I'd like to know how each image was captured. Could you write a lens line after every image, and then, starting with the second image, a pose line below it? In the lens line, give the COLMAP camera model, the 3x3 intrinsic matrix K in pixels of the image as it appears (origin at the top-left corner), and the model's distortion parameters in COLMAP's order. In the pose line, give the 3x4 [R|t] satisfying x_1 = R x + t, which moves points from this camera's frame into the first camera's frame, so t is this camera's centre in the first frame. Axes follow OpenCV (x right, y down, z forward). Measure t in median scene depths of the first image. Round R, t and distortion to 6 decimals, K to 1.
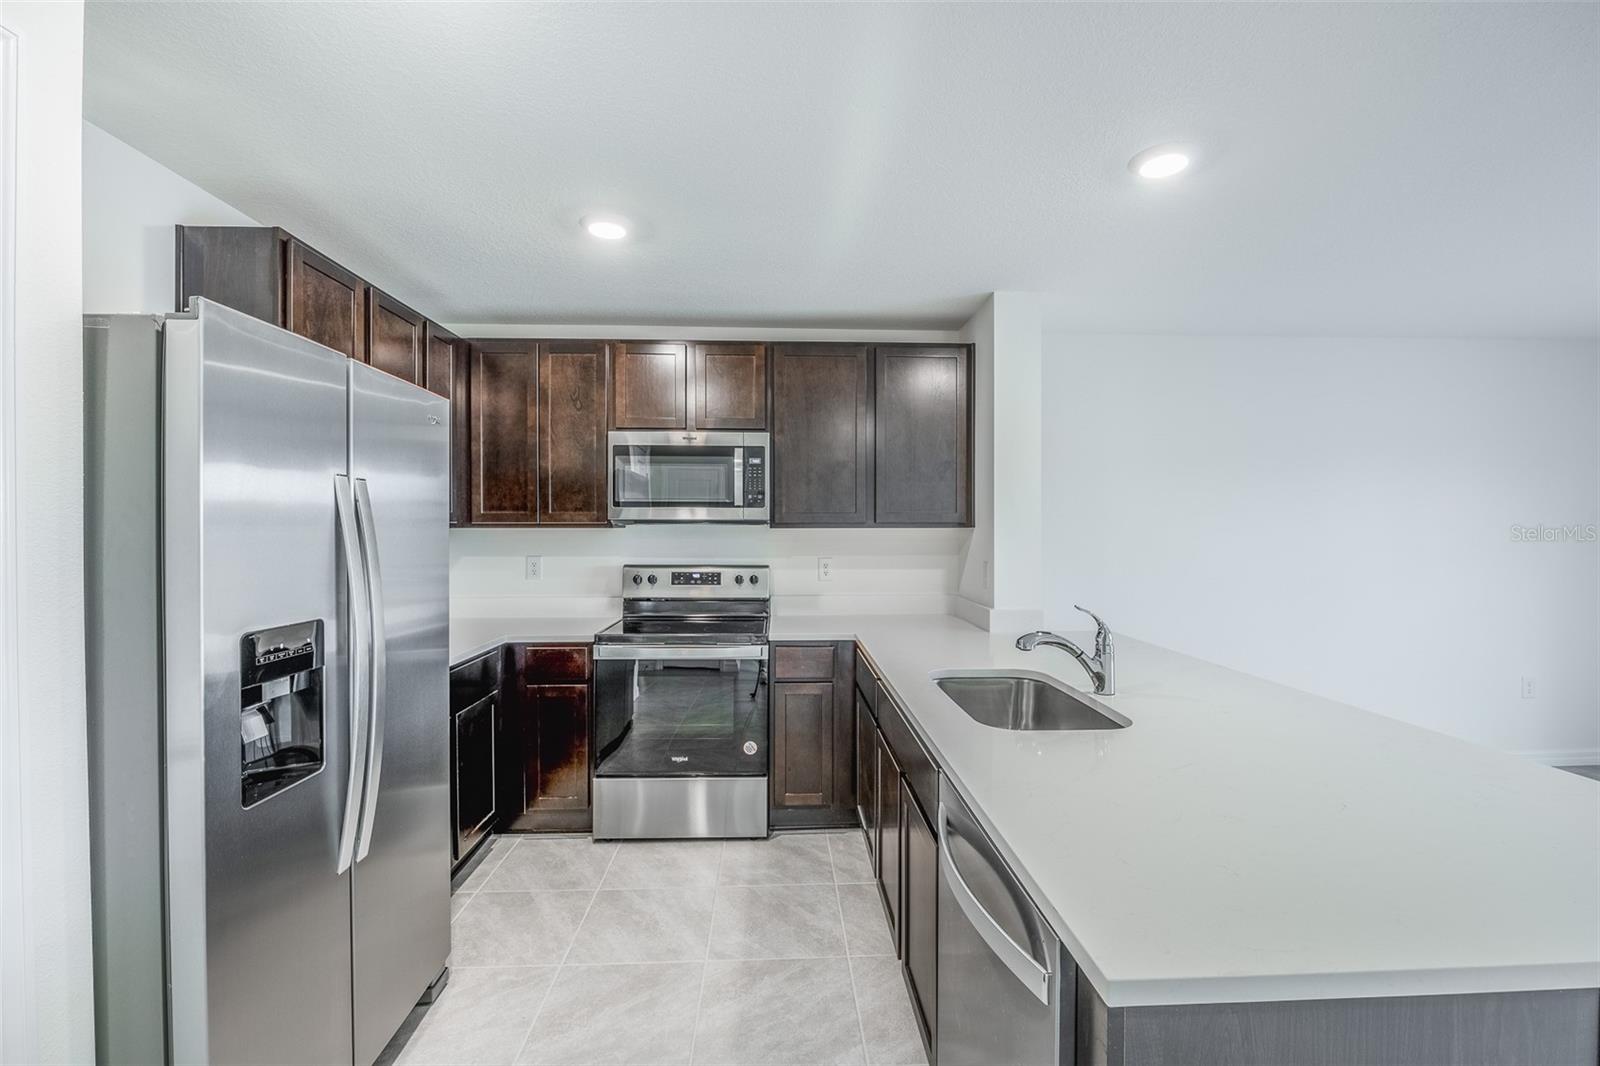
lens RADIAL K [[681.4, 0, 802.1], [0, 681.4, 531.3], [0, 0, 1]] dist [-0.024088, -0.000684]
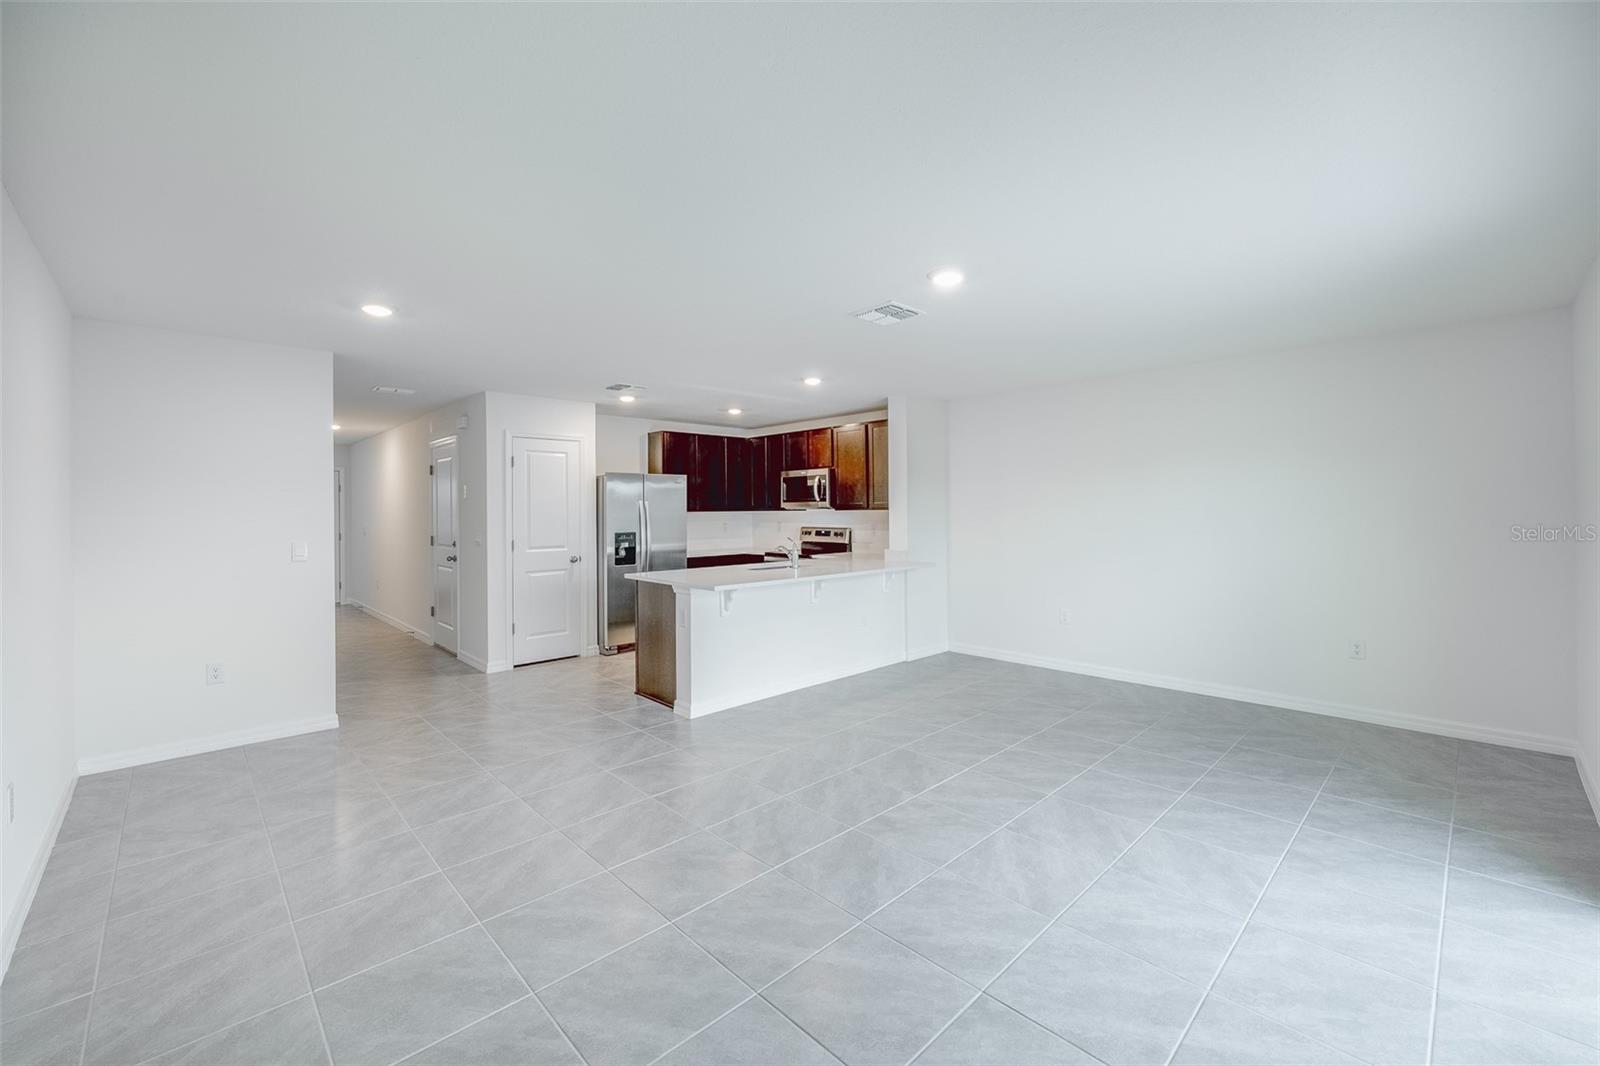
lens RADIAL K [[648.6, 0, 818.5], [0, 648.6, 507.6], [0, 0, 1]] dist [-0.004485, -0.000069]
pose [[0.671145, -0.008248, -0.741280, 1.506893], [0.006202, 0.999966, -0.005511, -0.003069], [0.741300, -0.000898, 0.671173, -0.459437]]
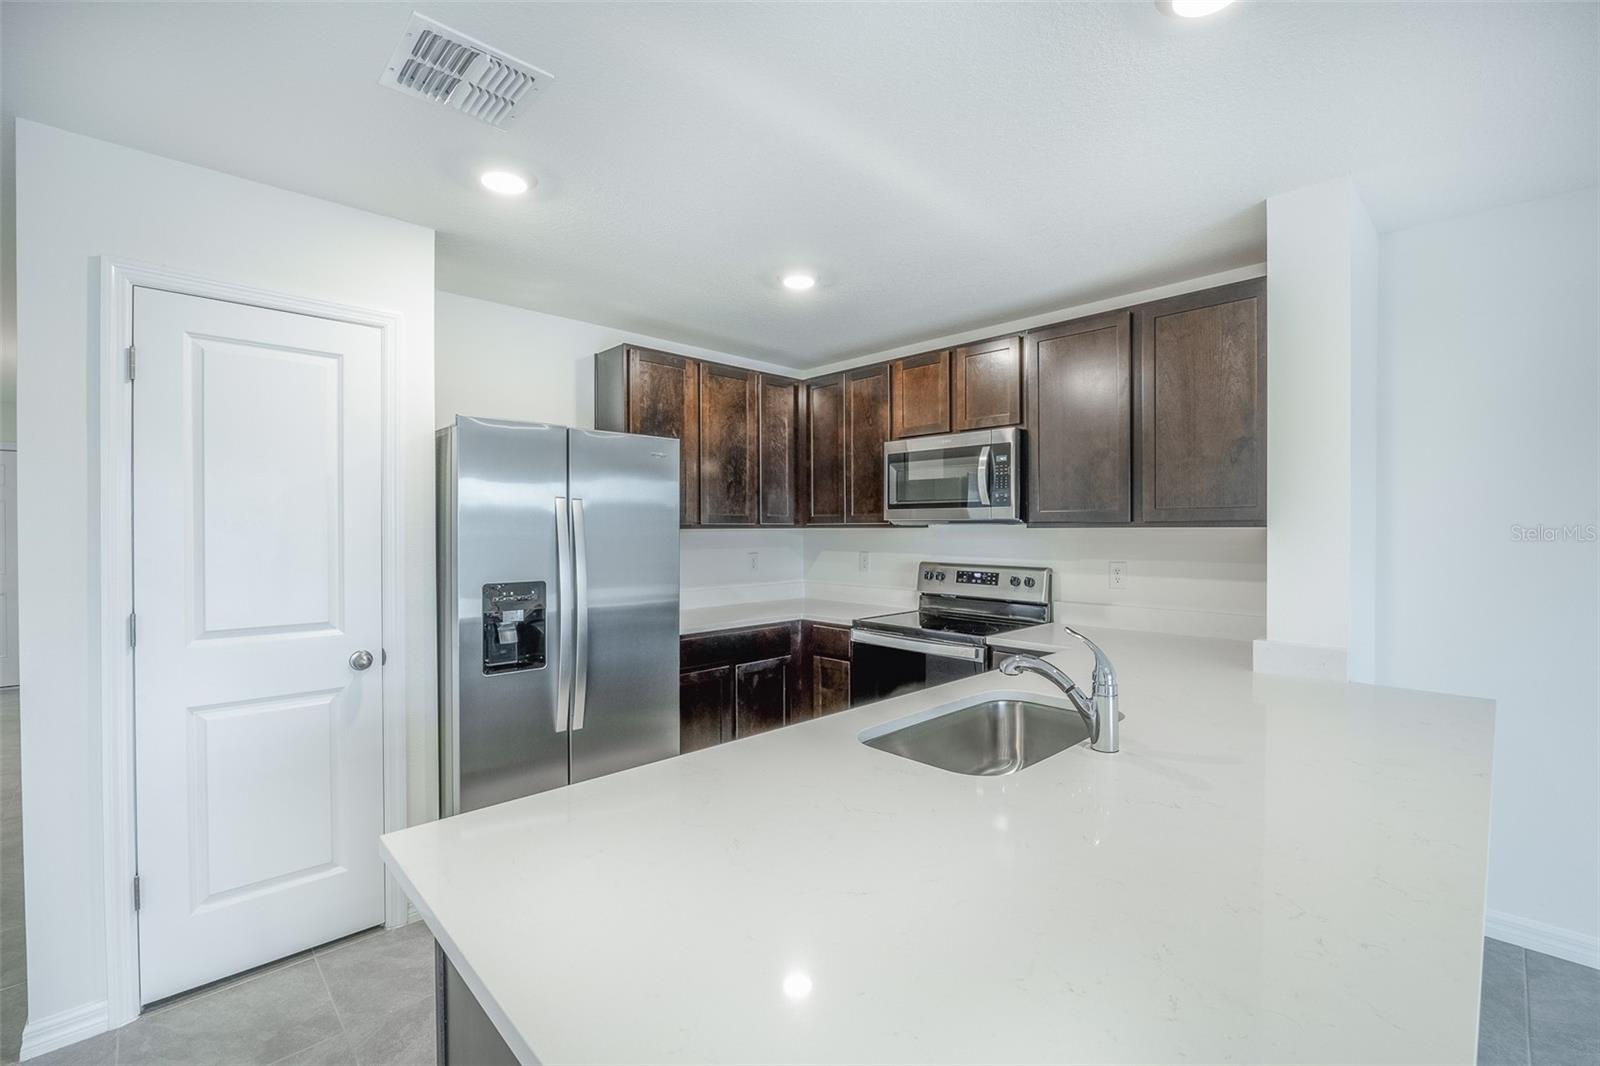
lens RADIAL K [[681.4, 0, 807.4], [0, 681.4, 540.2], [0, 0, 1]] dist [-0.024088, -0.000684]
pose [[0.660887, 0.011345, -0.750400, 0.467397], [-0.000271, 0.999889, 0.014878, -0.001446], [0.750485, -0.009630, 0.660817, 0.155965]]
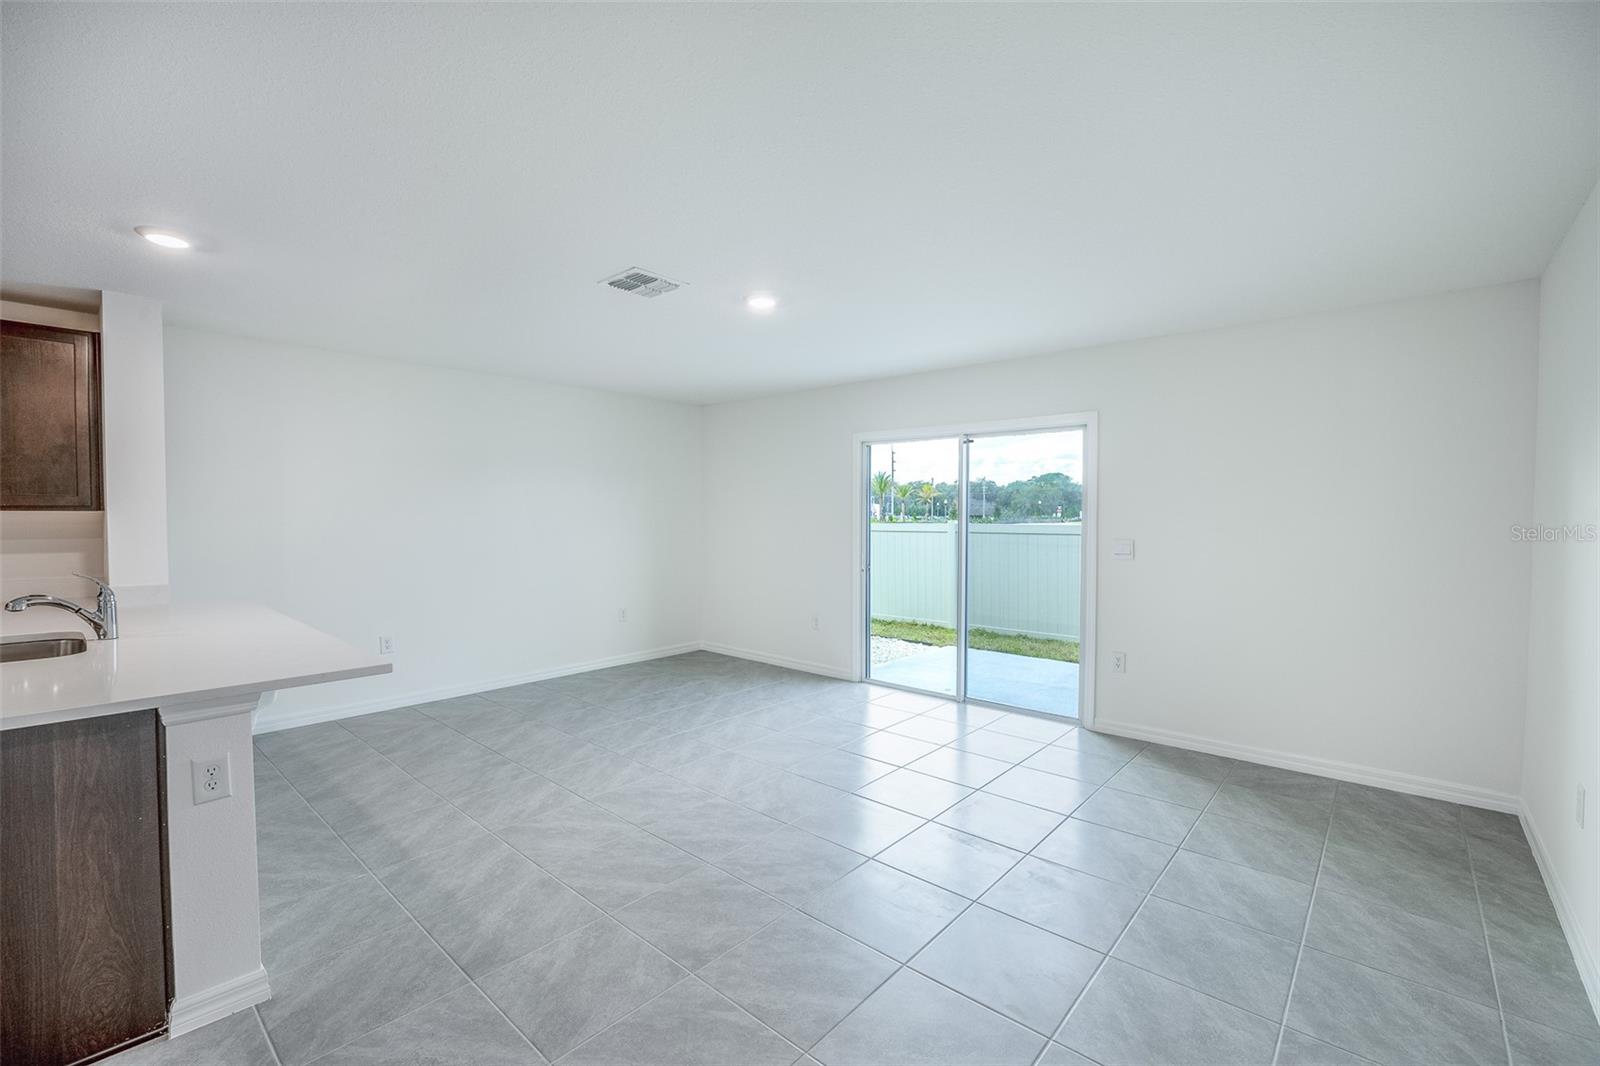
lens RADIAL K [[681.4, 0, 815.8], [0, 681.4, 529.8], [0, 0, 1]] dist [-0.024088, -0.000684]
pose [[0.689964, -0.016672, 0.723652, 0.282179], [0.002680, 0.999787, 0.020478, 0.006092], [-0.723839, -0.012190, 0.689862, -0.495439]]
